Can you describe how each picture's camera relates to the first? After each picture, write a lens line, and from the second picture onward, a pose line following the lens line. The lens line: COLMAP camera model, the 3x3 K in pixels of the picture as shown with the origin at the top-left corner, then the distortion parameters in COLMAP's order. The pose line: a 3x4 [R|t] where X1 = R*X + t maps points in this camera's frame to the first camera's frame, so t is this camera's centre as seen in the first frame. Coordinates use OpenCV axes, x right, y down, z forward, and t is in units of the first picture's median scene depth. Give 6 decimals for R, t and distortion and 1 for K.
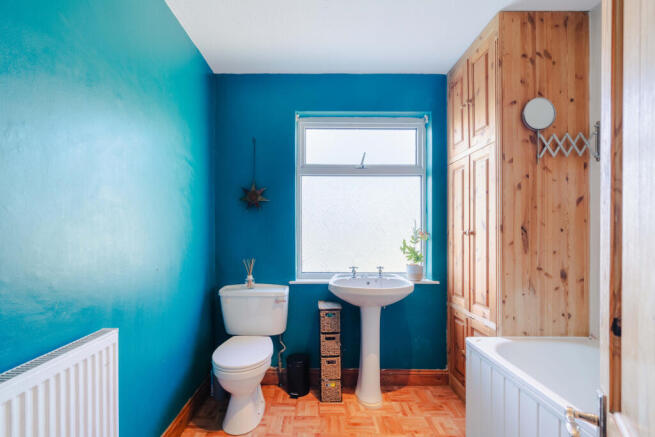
lens RADIAL K [[293.9, 0, 328.7], [0, 293.9, 230.8], [0, 0, 1]] dist [-0.000660, 0.000378]
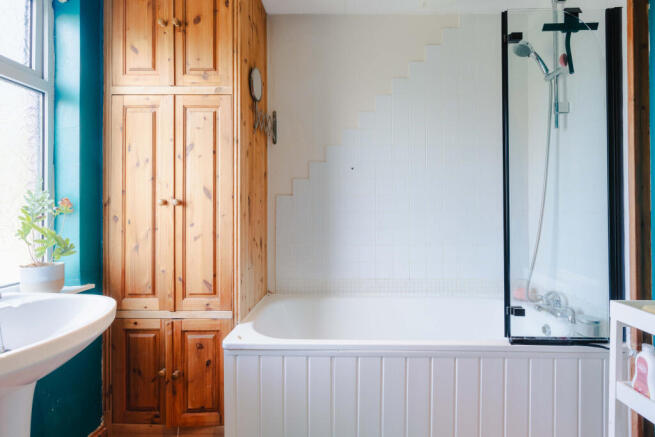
lens RADIAL K [[297.4, 0, 330.2], [0, 297.4, 207.7], [0, 0, 1]] dist [0.000447, 0.000460]
pose [[0.054697, -0.004541, 0.998493, -0.250463], [-0.011051, 0.999926, 0.005152, 0.011127], [-0.998442, -0.011316, 0.054643, 0.610322]]
